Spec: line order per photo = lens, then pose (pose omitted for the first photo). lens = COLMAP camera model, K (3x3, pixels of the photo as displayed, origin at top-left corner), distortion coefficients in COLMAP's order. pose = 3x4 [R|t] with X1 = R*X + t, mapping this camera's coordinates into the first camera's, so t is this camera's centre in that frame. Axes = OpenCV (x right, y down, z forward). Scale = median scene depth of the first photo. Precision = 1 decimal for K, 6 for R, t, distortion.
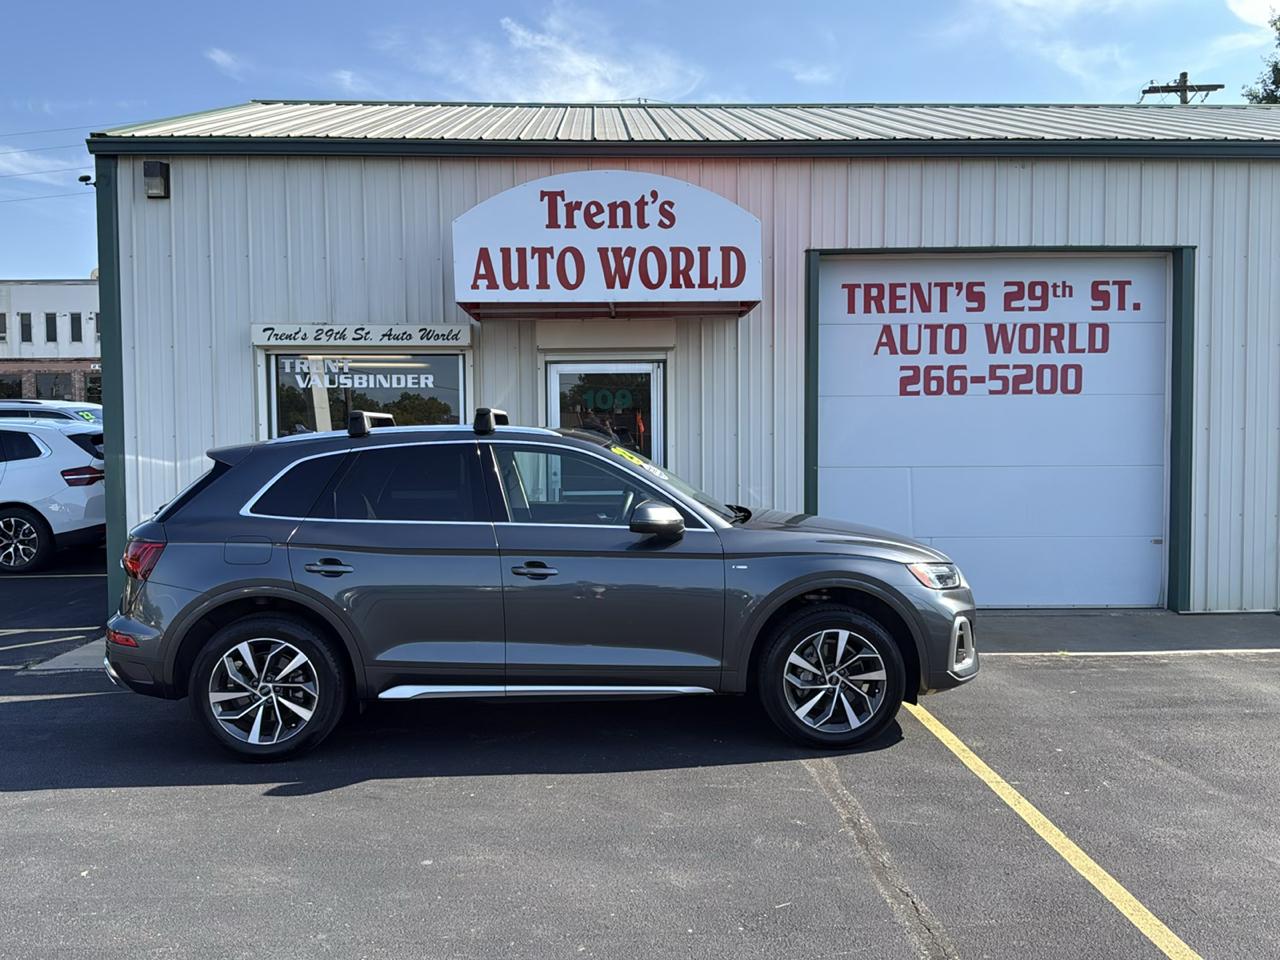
lens RADIAL K [[1144.8, 0, 637.0], [0, 1144.8, 482.4], [0, 0, 1]] dist [0.177864, -0.372793]
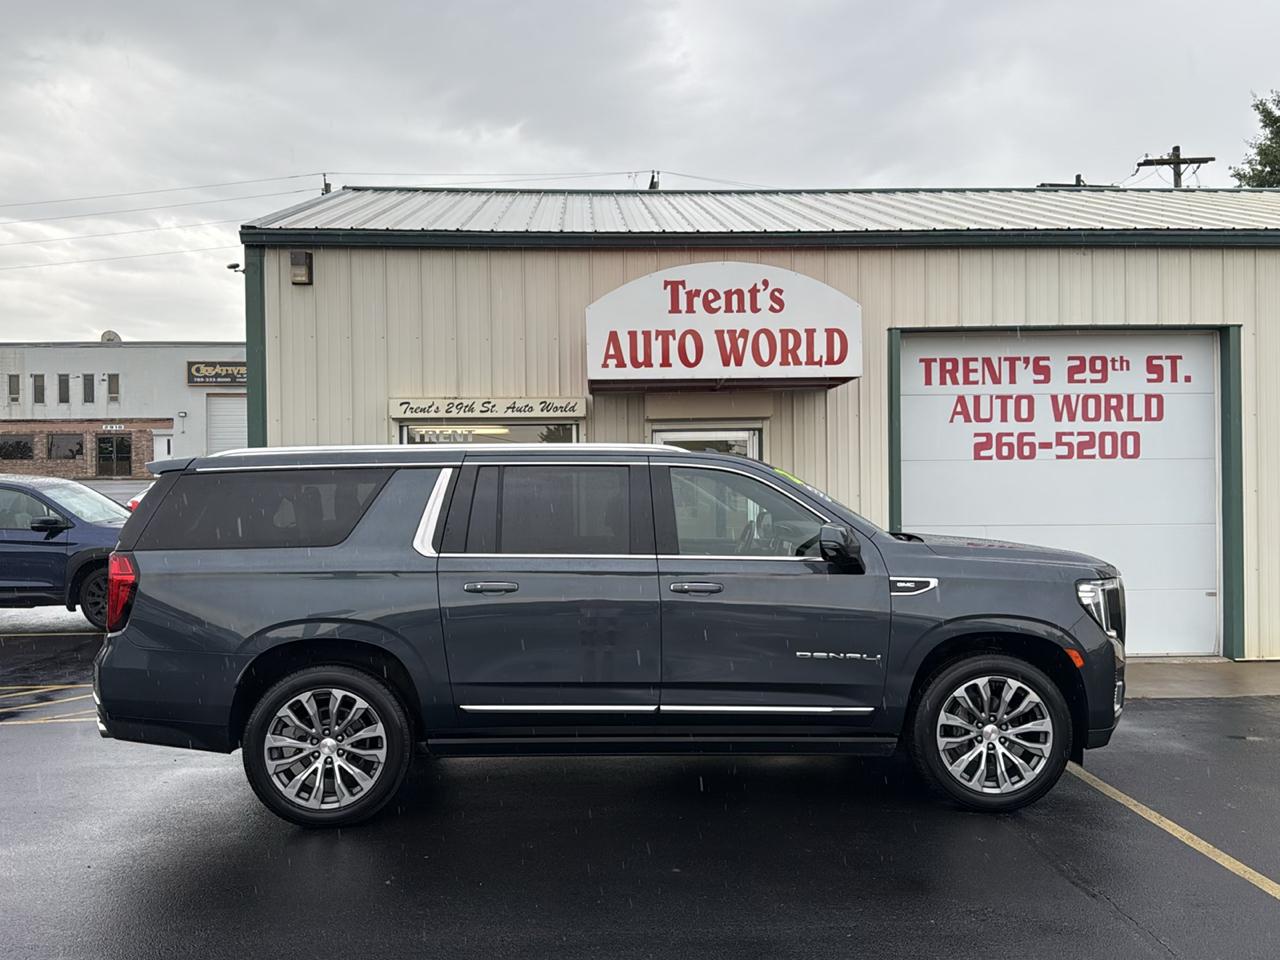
lens RADIAL K [[1147.5, 0, 631.3], [0, 1147.5, 482.7], [0, 0, 1]] dist [0.187823, -0.372963]
pose [[0.999882, -0.003548, 0.014956, -0.115248], [0.004256, 0.998857, -0.047606, -0.003174], [-0.014770, 0.047664, 0.998754, -0.090776]]
